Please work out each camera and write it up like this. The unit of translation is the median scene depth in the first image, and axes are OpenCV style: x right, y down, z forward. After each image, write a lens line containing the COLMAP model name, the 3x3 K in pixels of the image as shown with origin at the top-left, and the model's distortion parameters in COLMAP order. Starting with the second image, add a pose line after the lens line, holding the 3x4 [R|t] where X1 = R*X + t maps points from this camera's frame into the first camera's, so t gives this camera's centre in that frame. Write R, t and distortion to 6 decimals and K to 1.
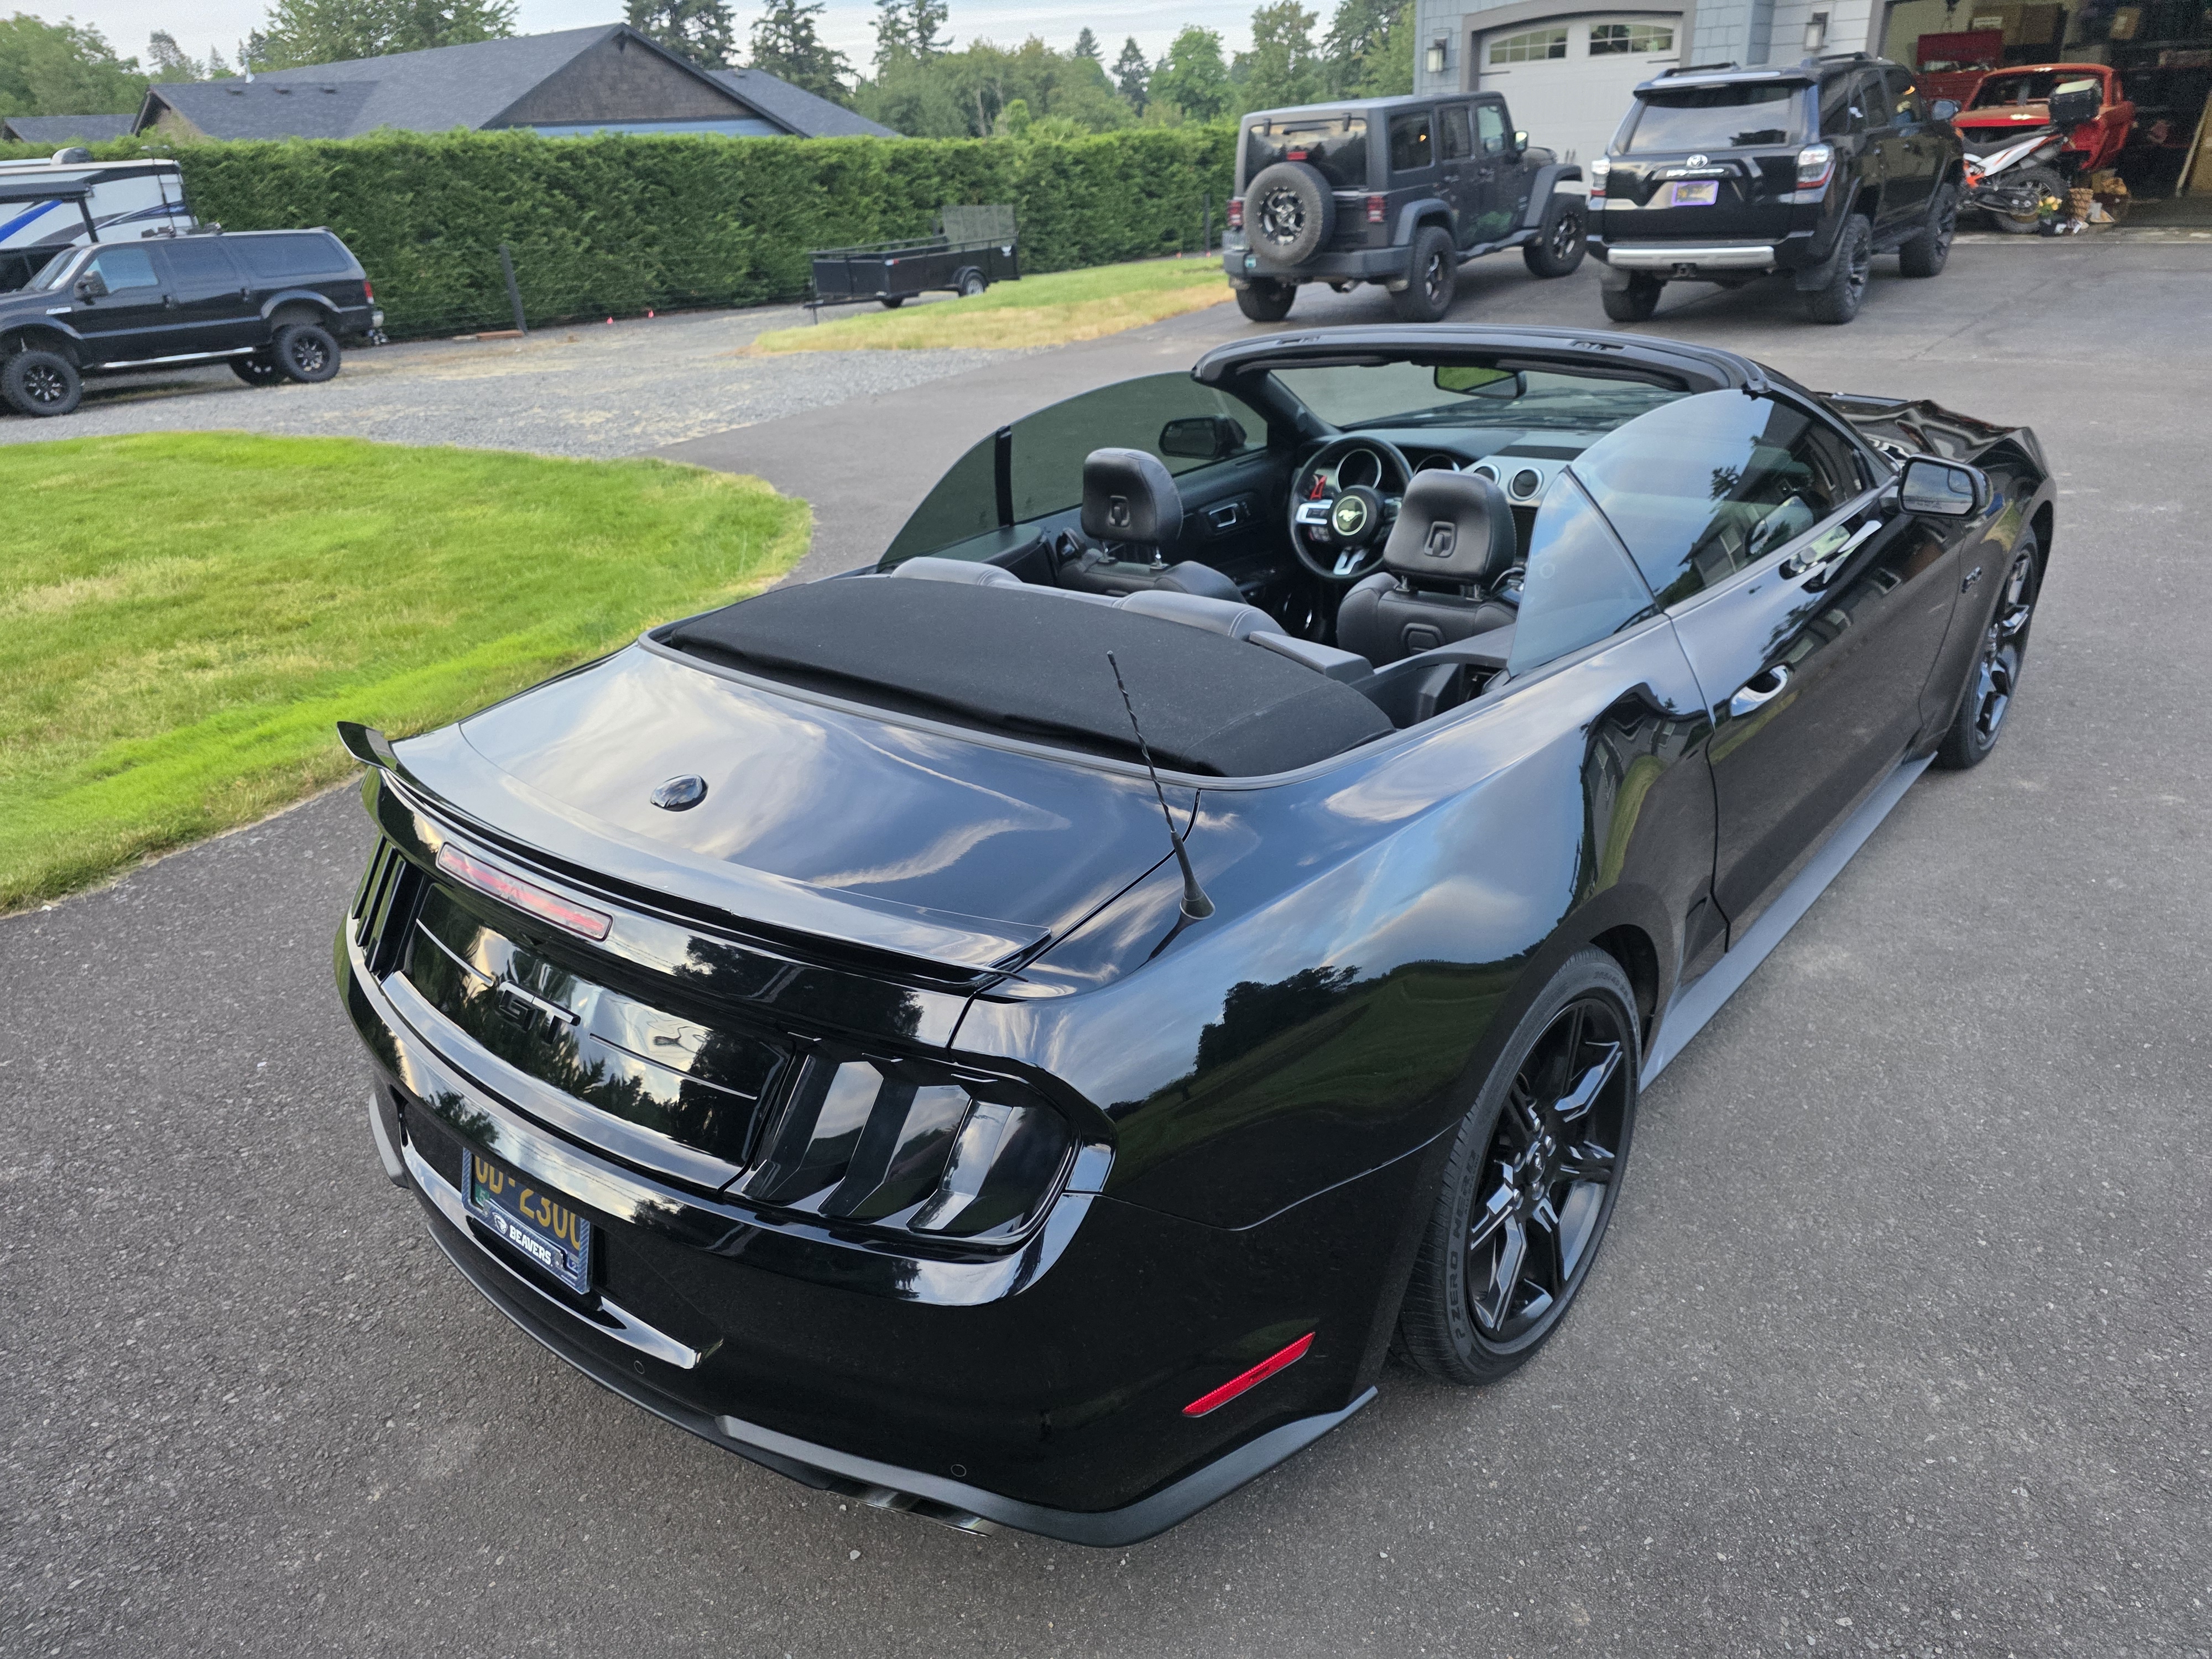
lens RADIAL K [[1484.5, 0, 1122.8], [0, 1484.5, 873.2], [0, 0, 1]] dist [0.045969, -0.041294]
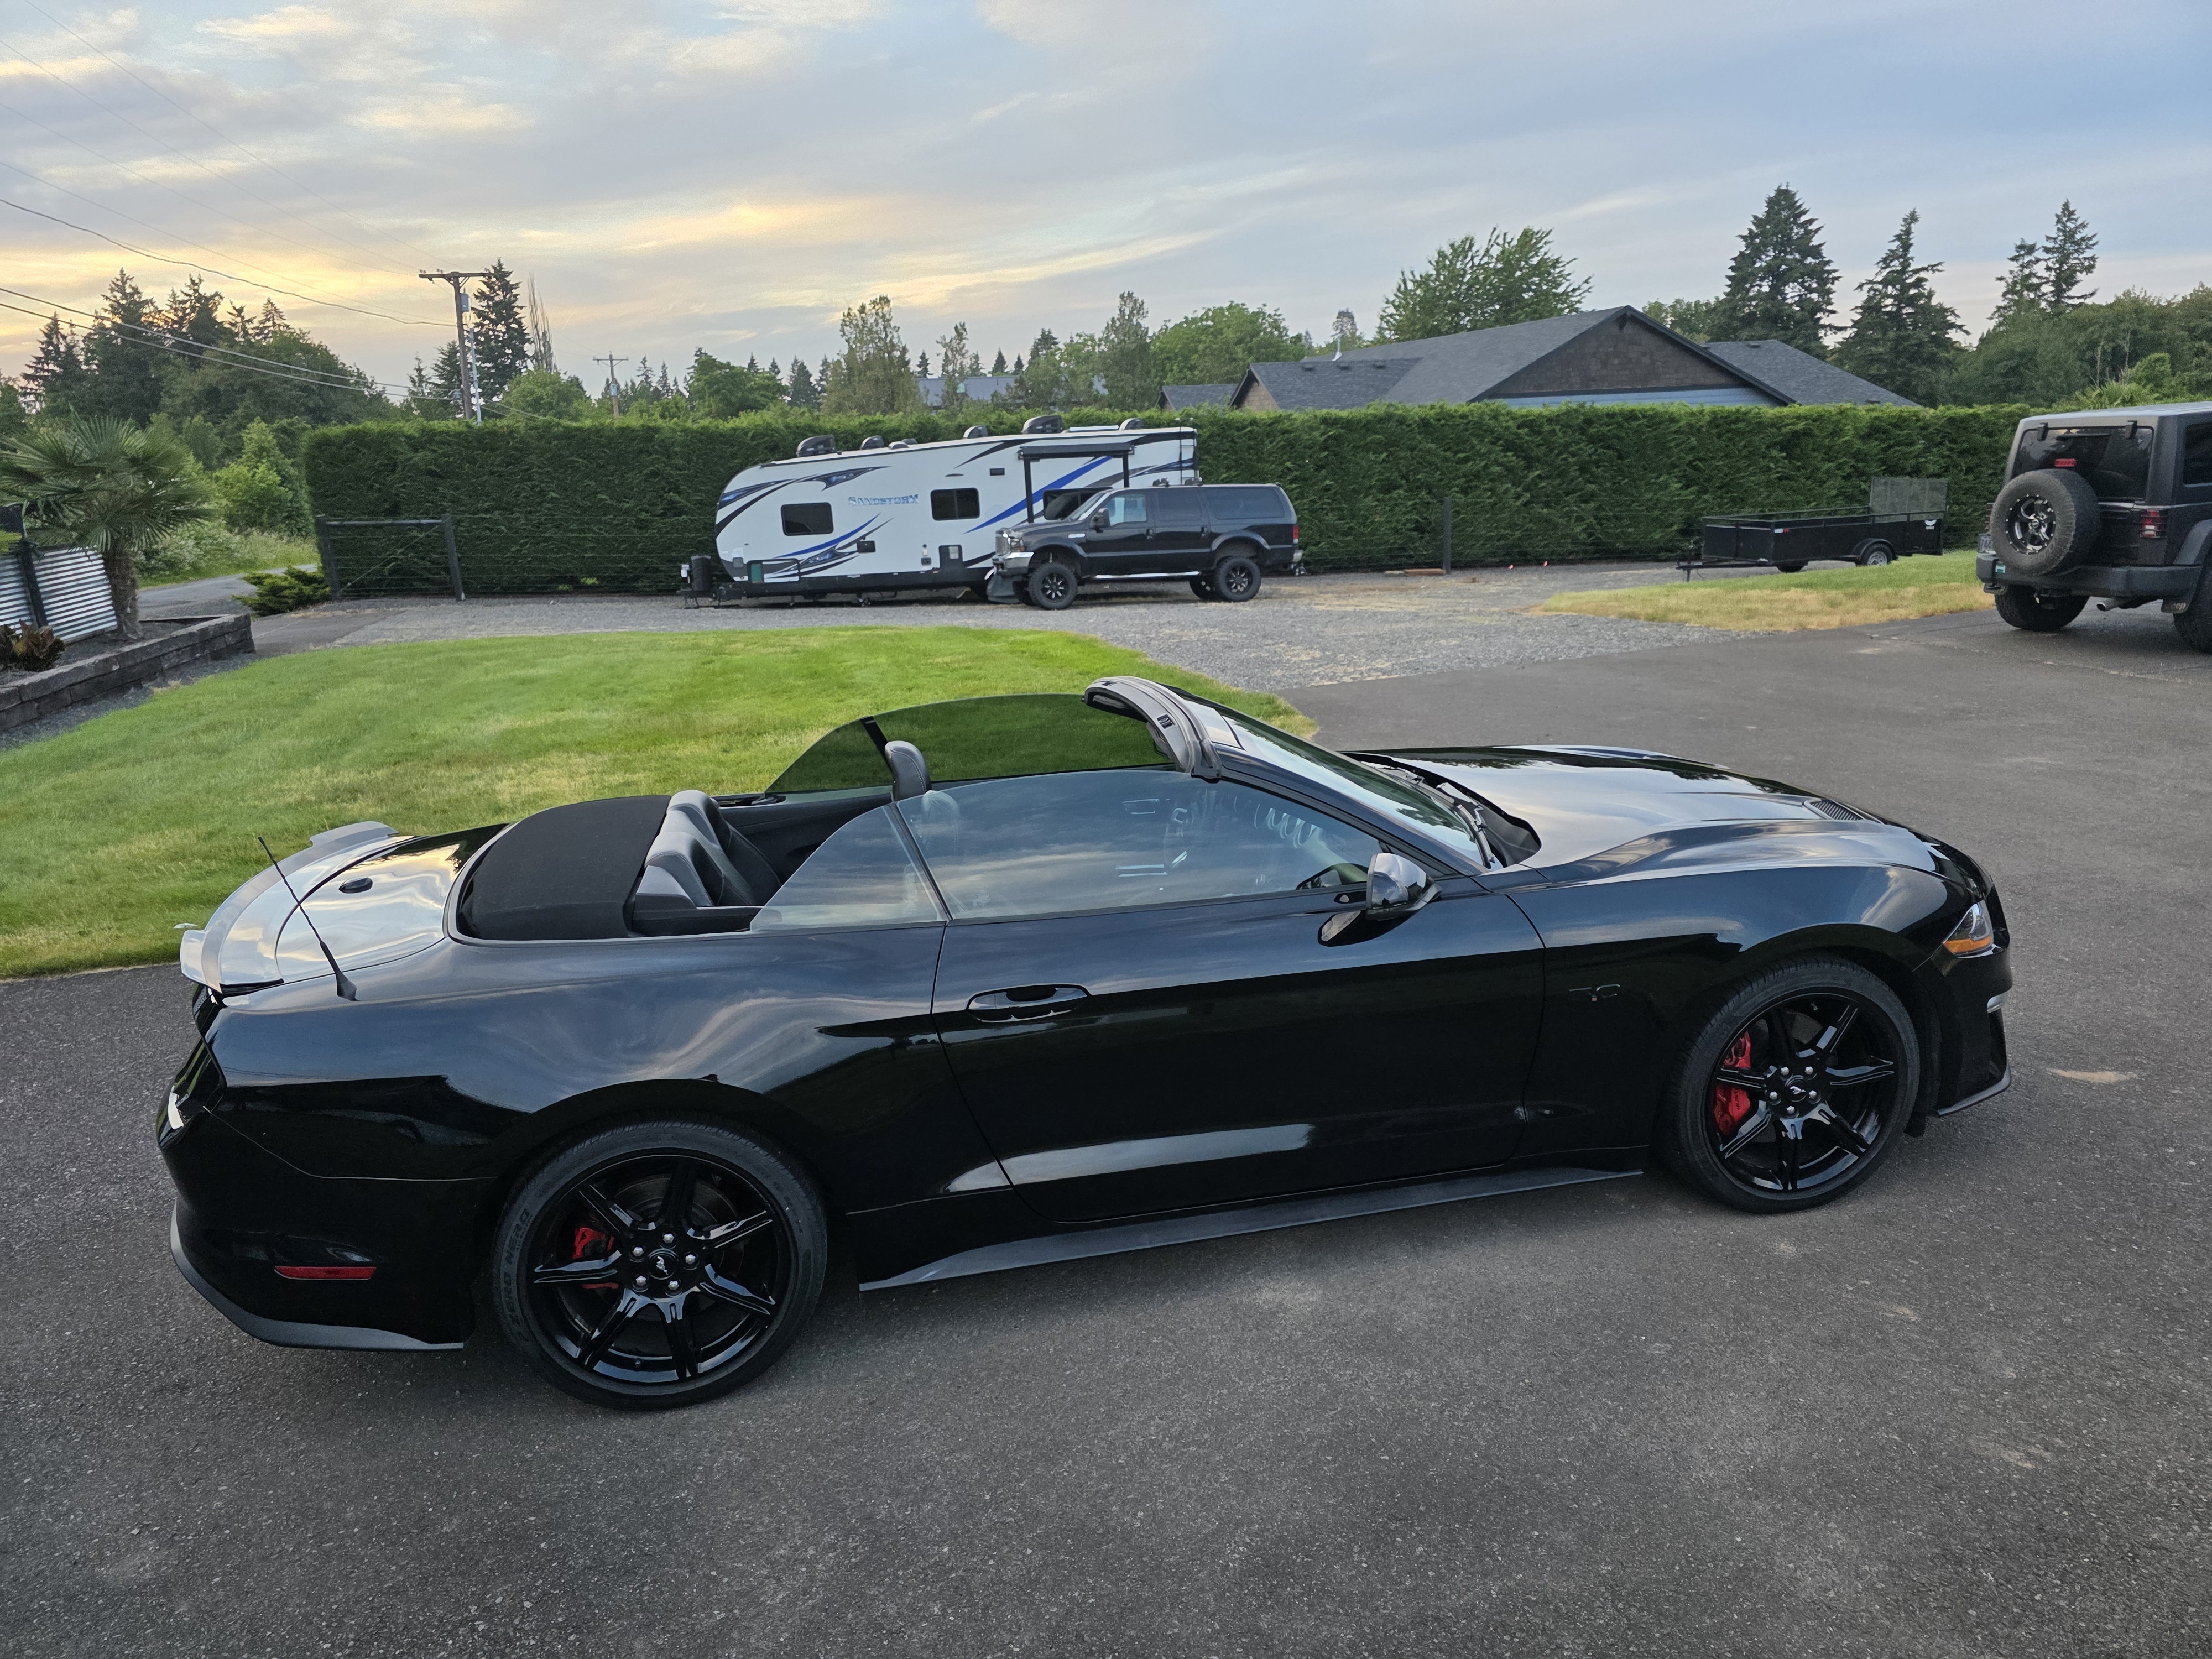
lens RADIAL K [[1484.5, 0, 1098.1], [0, 1484.5, 852.1], [0, 0, 1]] dist [0.045969, -0.041294]
pose [[0.787172, 0.185296, -0.588239, 0.233254], [-0.274846, 0.959246, -0.065631, -0.034840], [0.552105, 0.213338, 0.806019, -0.000142]]
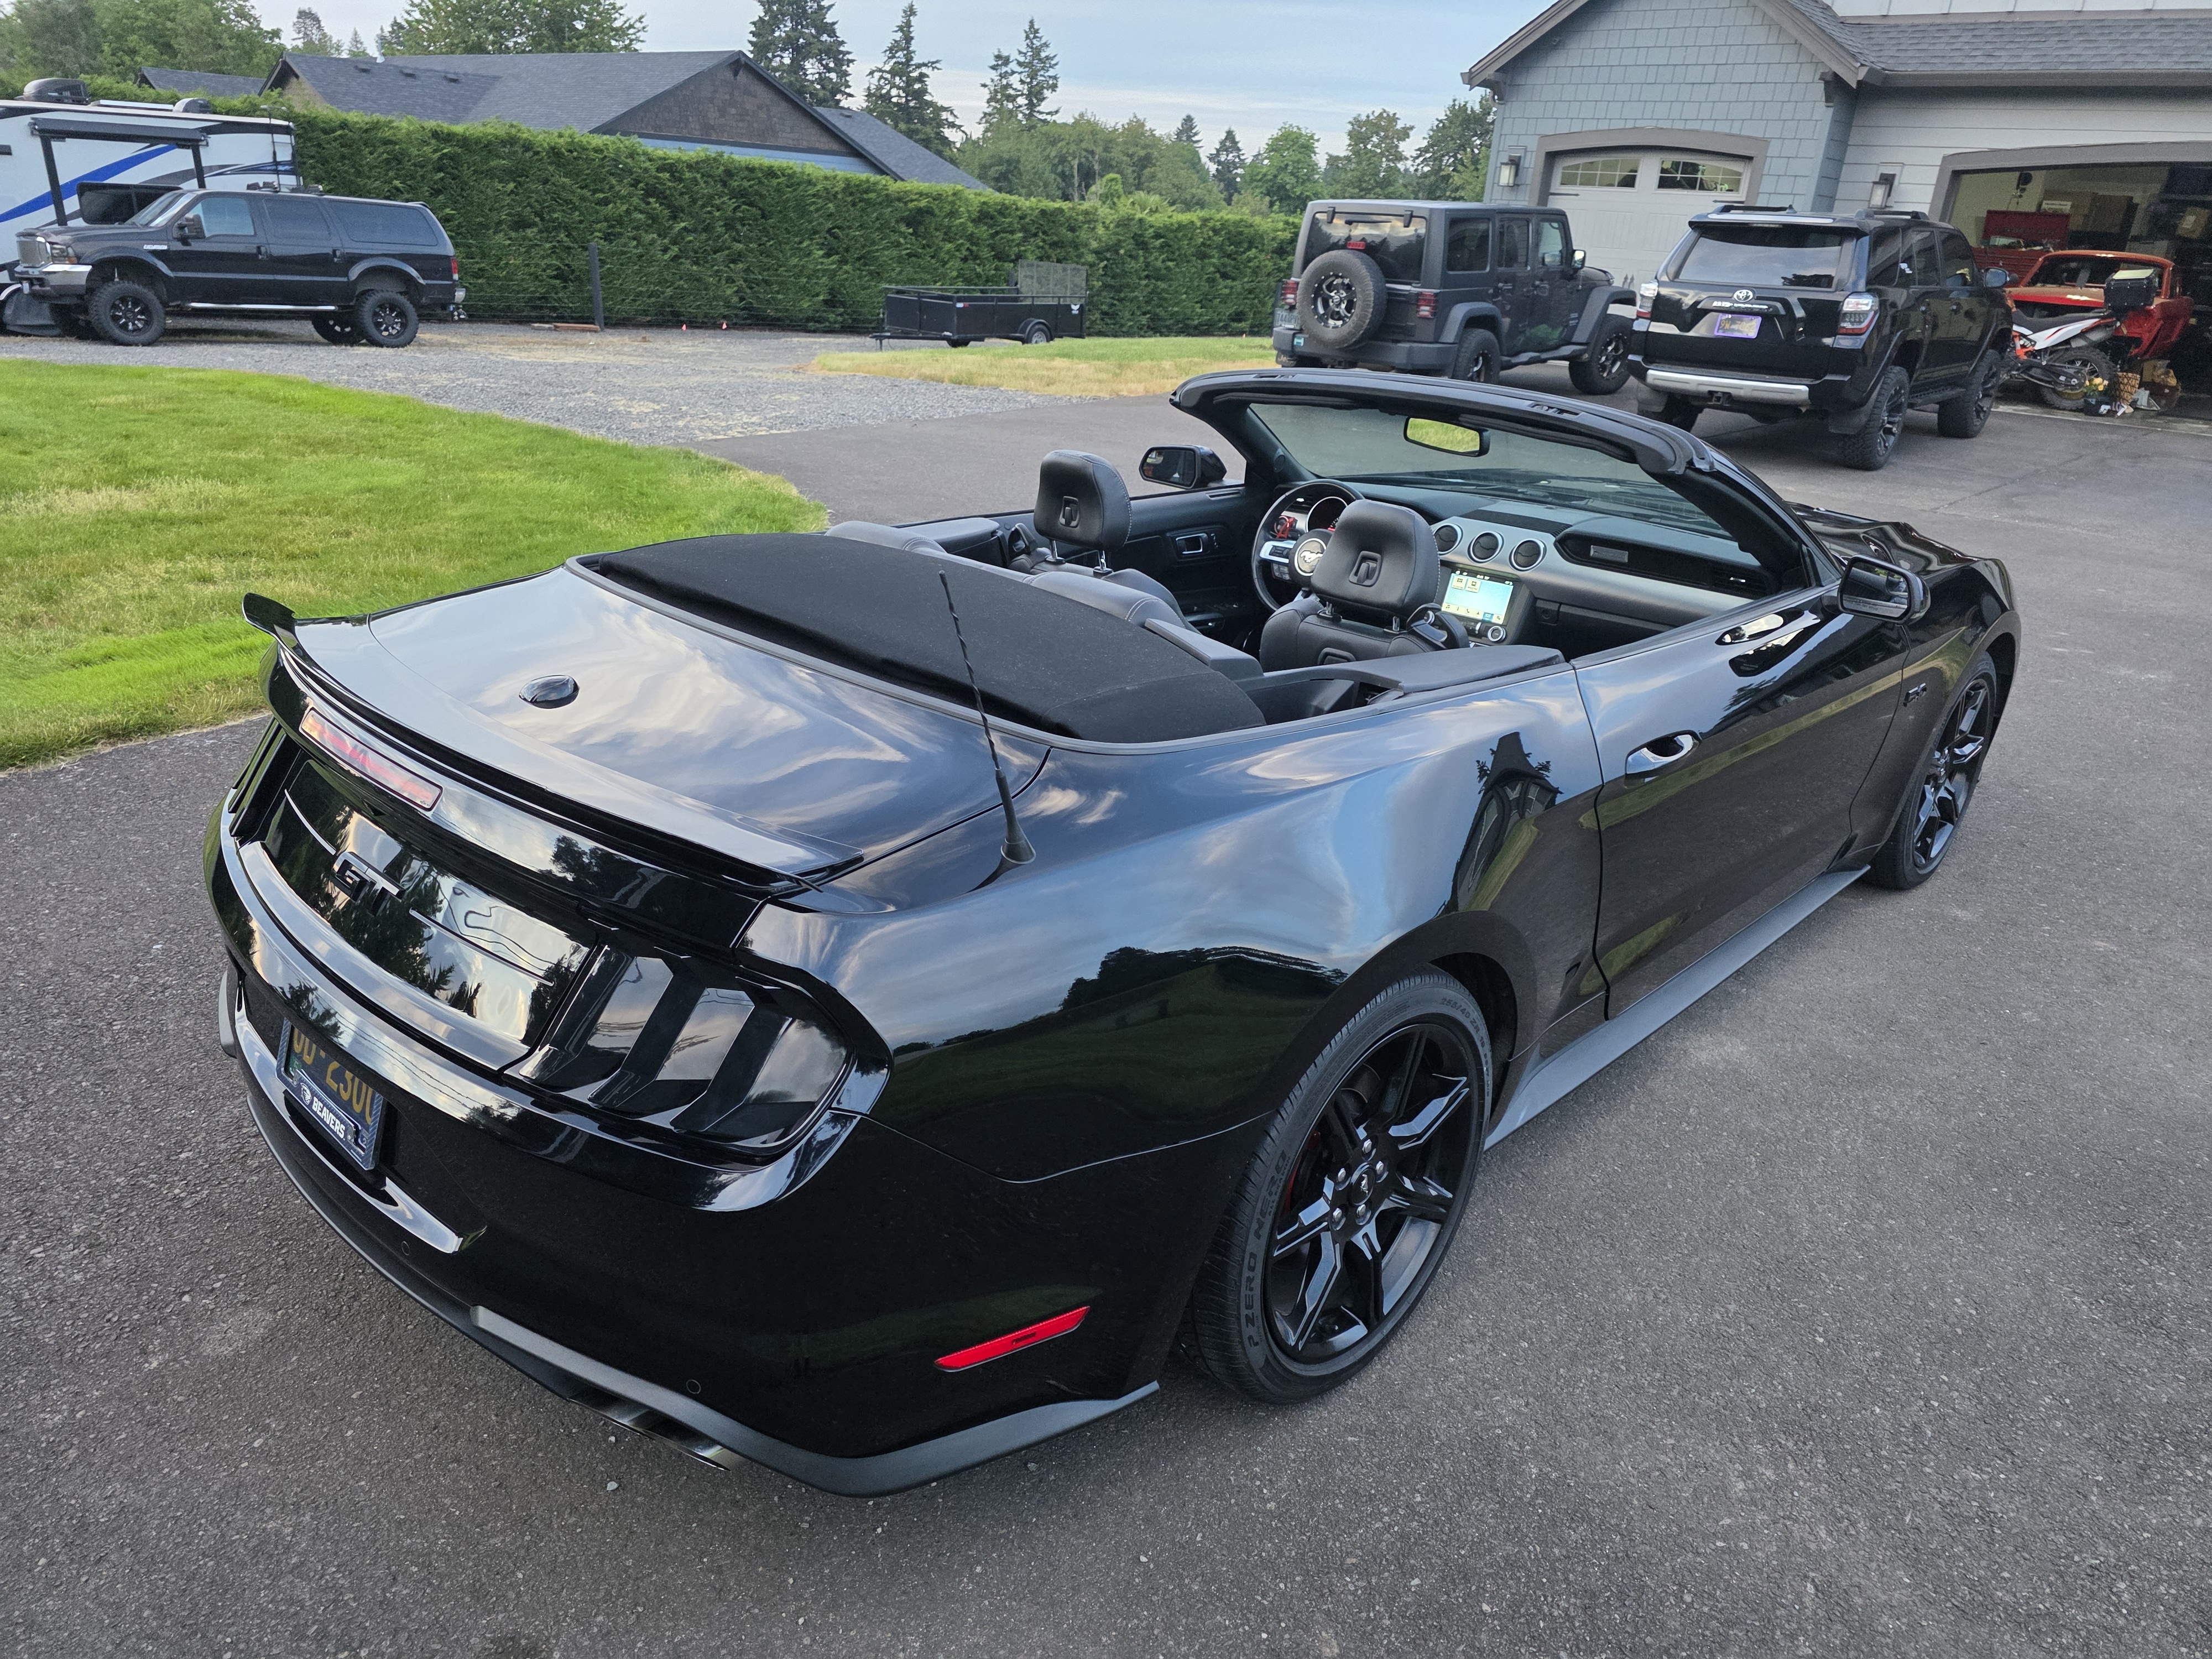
lens RADIAL K [[1484.5, 0, 1094.5], [0, 1484.5, 850.0], [0, 0, 1]] dist [0.045969, -0.041294]
pose [[0.990950, 0.132431, -0.021906, 0.016009], [-0.133438, 0.989601, -0.053704, 0.008788], [0.014566, 0.056141, 0.998317, 0.000694]]
